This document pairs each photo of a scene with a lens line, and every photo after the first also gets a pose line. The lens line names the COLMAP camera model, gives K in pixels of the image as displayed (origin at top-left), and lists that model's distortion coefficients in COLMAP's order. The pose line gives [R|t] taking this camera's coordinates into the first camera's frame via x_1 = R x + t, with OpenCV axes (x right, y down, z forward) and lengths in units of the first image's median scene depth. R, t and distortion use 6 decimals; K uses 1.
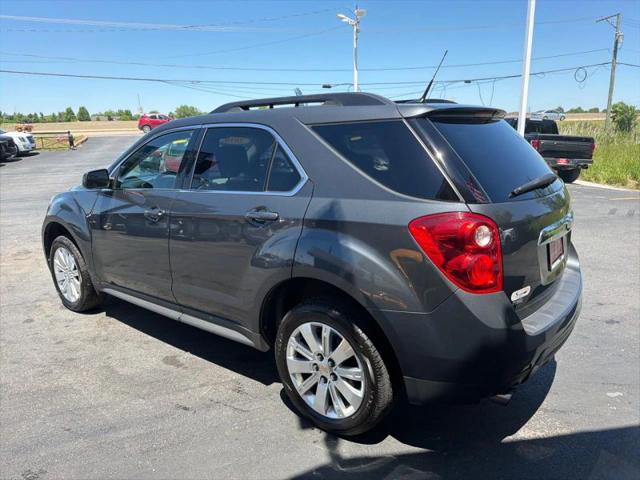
lens RADIAL K [[453.5, 0, 321.8], [0, 453.5, 236.8], [0, 0, 1]] dist [0.013873, -0.026066]
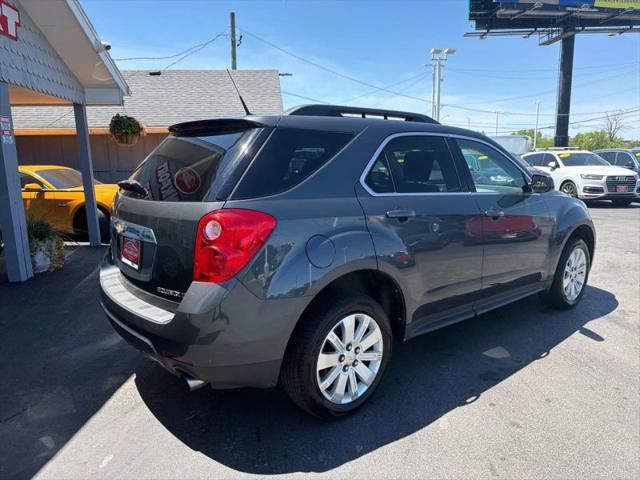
lens RADIAL K [[453.5, 0, 321.5], [0, 453.5, 241.5], [0, 0, 1]] dist [0.013873, -0.026066]
pose [[-0.213470, 0.194850, -0.957321, 1.102261], [-0.213839, 0.946827, 0.240398, -0.266880], [0.953259, 0.256031, -0.160453, 1.219210]]
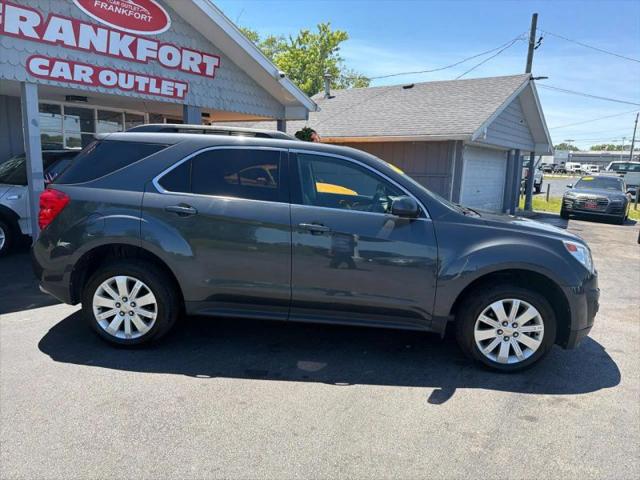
lens RADIAL K [[453.5, 0, 321.8], [0, 453.5, 239.5], [0, 0, 1]] dist [0.013873, -0.026066]
pose [[-0.816805, 0.086615, -0.570374, 0.585583], [-0.157368, 0.917722, 0.364721, -0.528234], [0.555036, 0.387665, -0.735970, 2.227083]]
